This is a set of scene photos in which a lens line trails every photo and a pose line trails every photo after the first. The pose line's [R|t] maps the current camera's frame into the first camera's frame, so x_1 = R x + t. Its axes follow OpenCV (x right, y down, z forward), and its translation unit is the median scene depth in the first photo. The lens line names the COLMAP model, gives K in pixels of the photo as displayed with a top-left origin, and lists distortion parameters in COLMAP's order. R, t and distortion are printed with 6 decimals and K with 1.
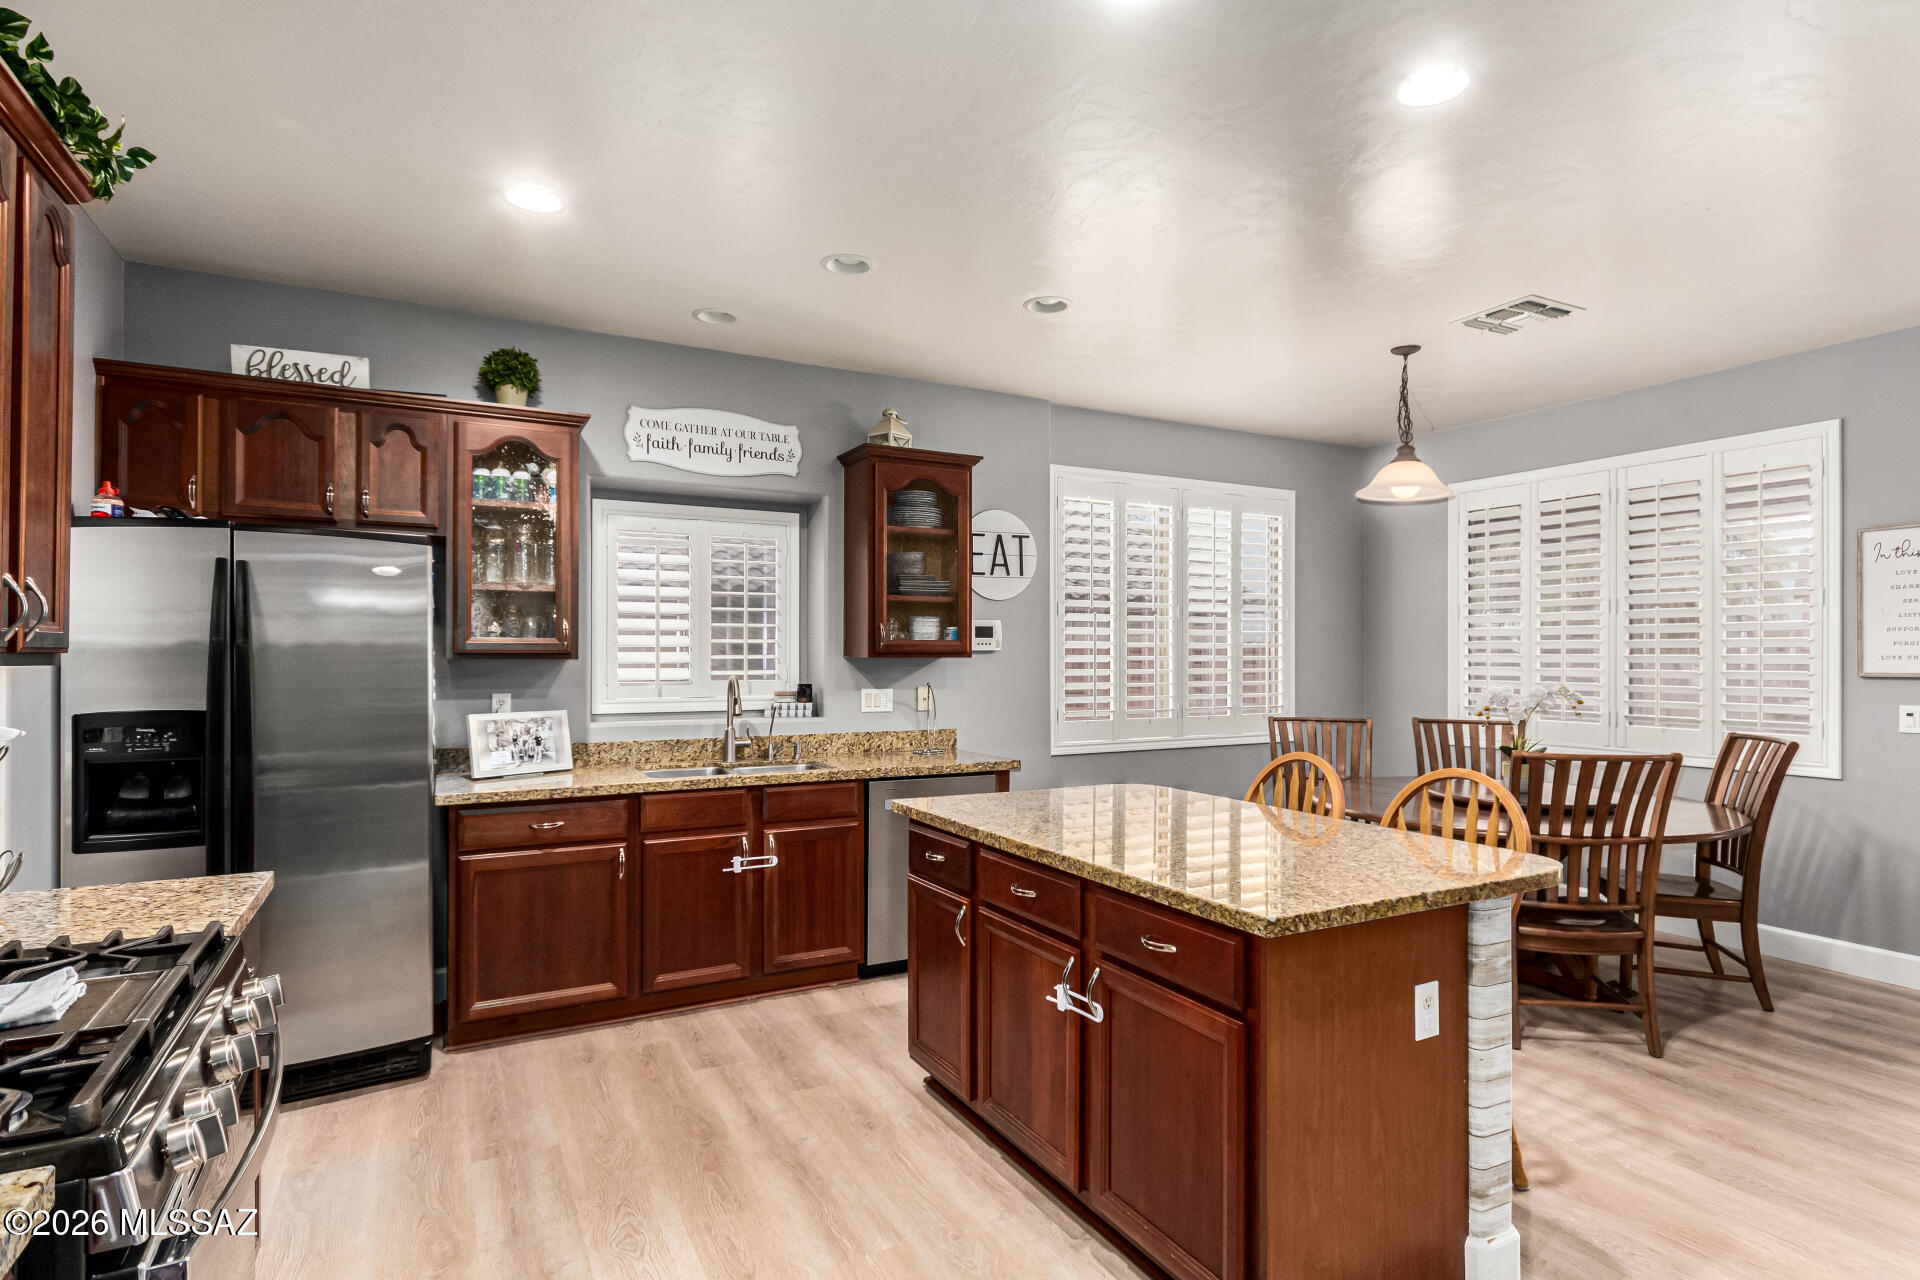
lens RADIAL K [[985.6, 0, 959.6], [0, 985.6, 647.2], [0, 0, 1]] dist [0.002914, 0.000383]
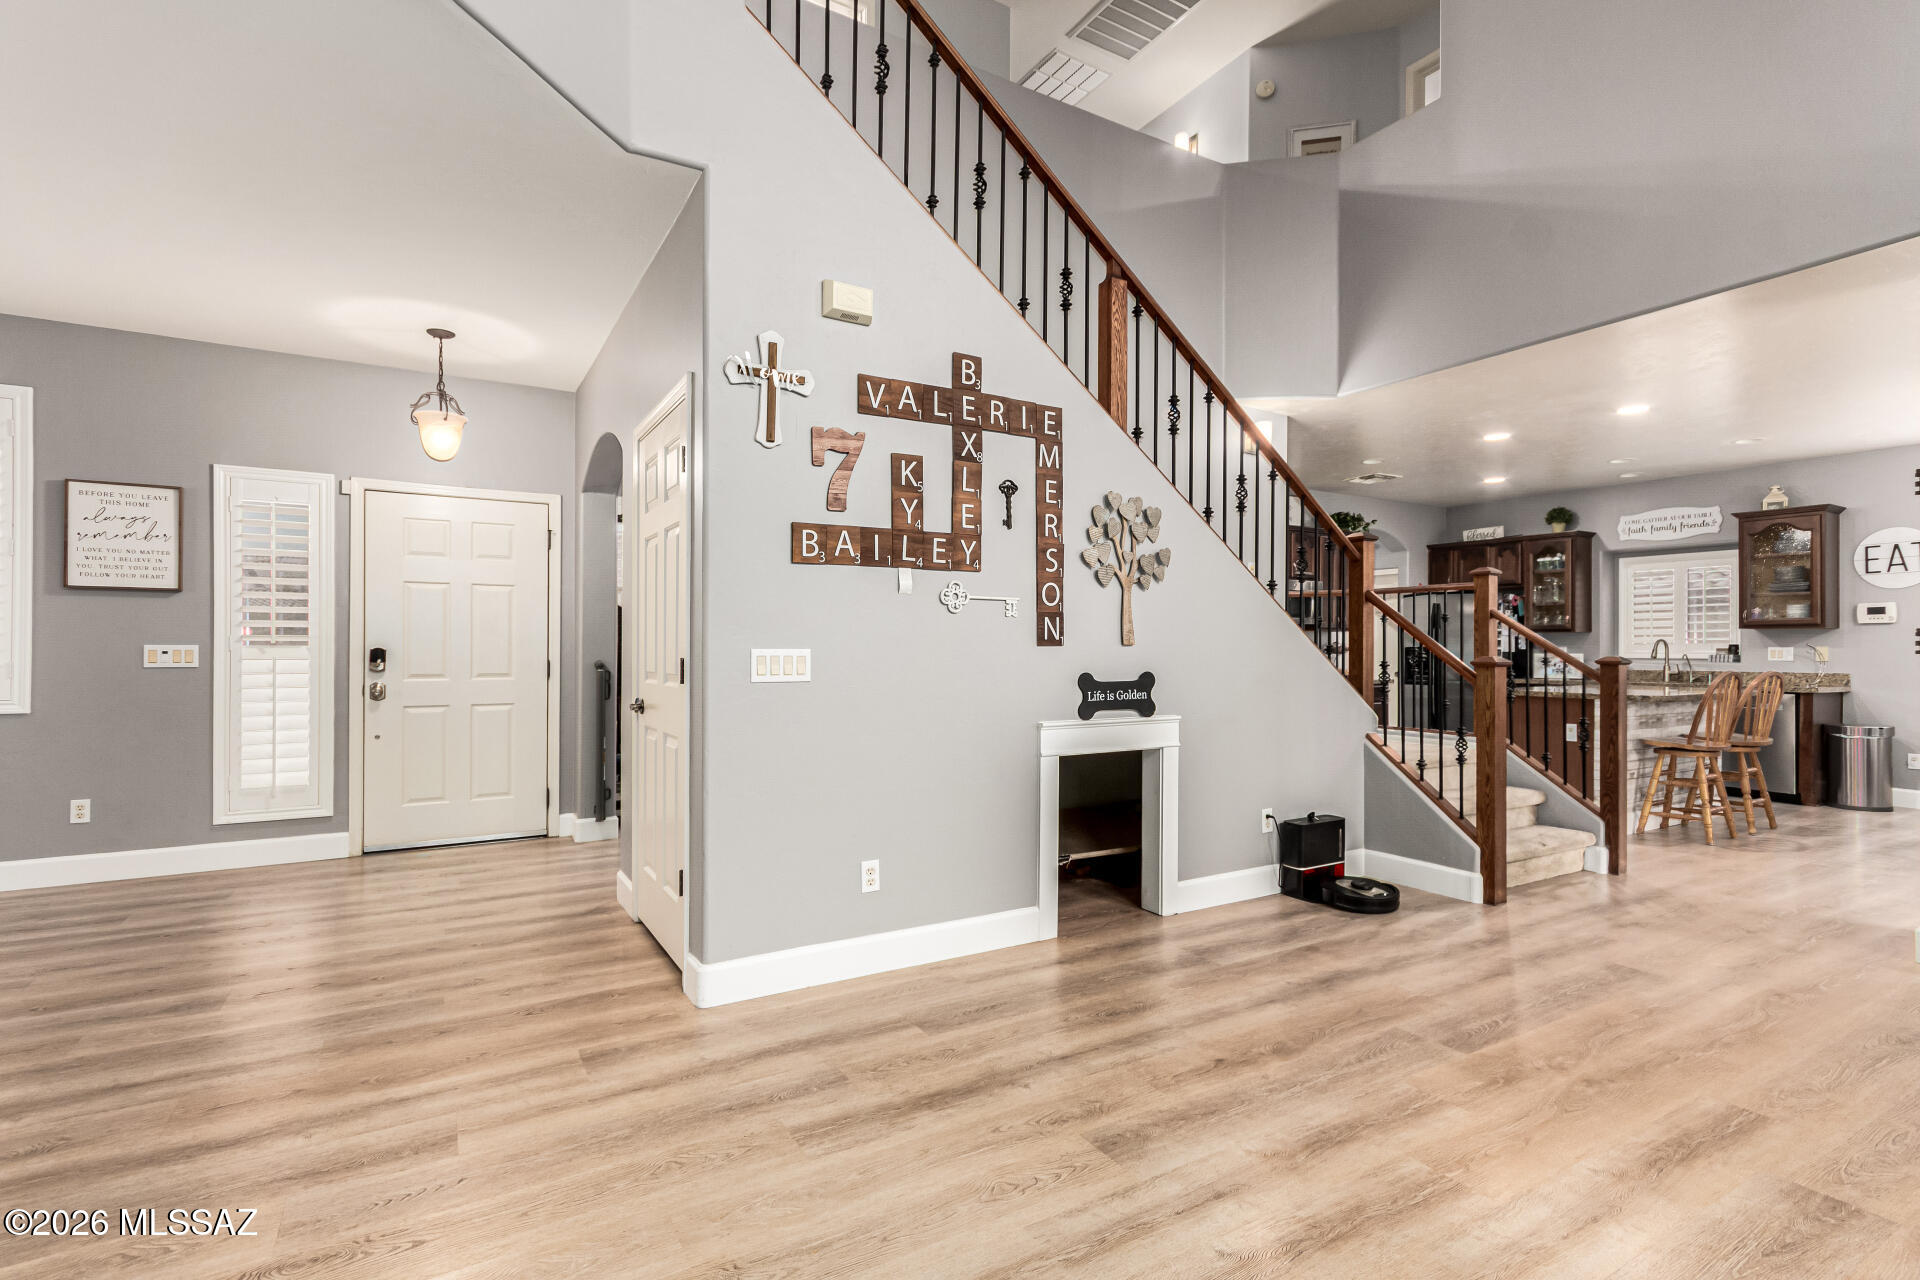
lens RADIAL K [[902.0, 0, 948.8], [0, 902.0, 640.6], [0, 0, 1]] dist [0.004500, 0.002272]
pose [[0.029183, -0.010420, -0.999520, 1.465121], [0.005964, 0.999930, -0.010250, 0.038587], [0.999556, -0.005662, 0.029243, -0.494585]]
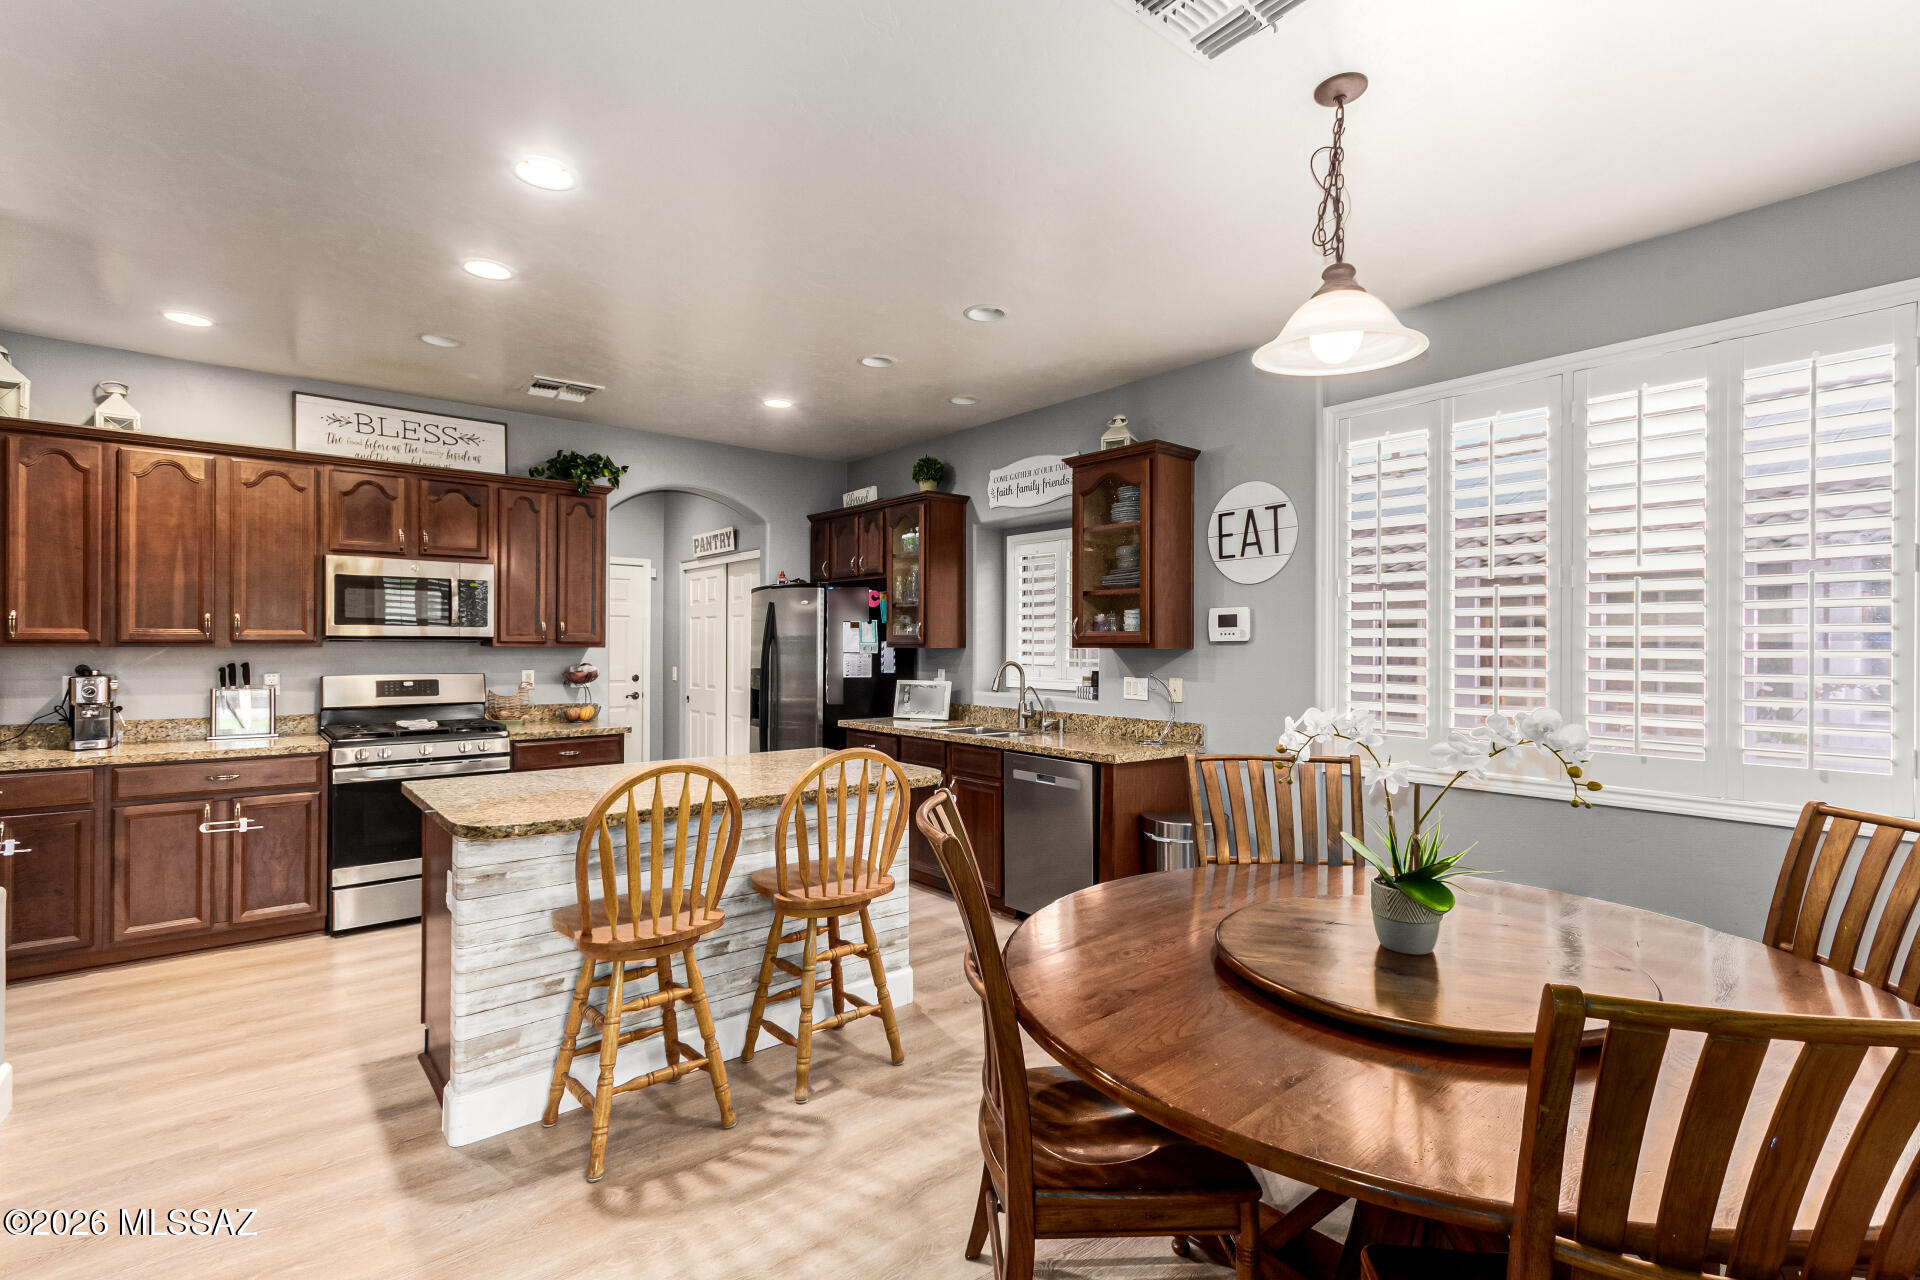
lens RADIAL K [[902.0, 0, 972.8], [0, 902.0, 639.9], [0, 0, 1]] dist [0.004500, 0.002272]
pose [[0.203114, -0.005408, -0.979140, 0.839865], [0.005538, 0.999975, -0.004374, 0.004565], [0.979139, -0.004534, 0.203139, 0.640365]]
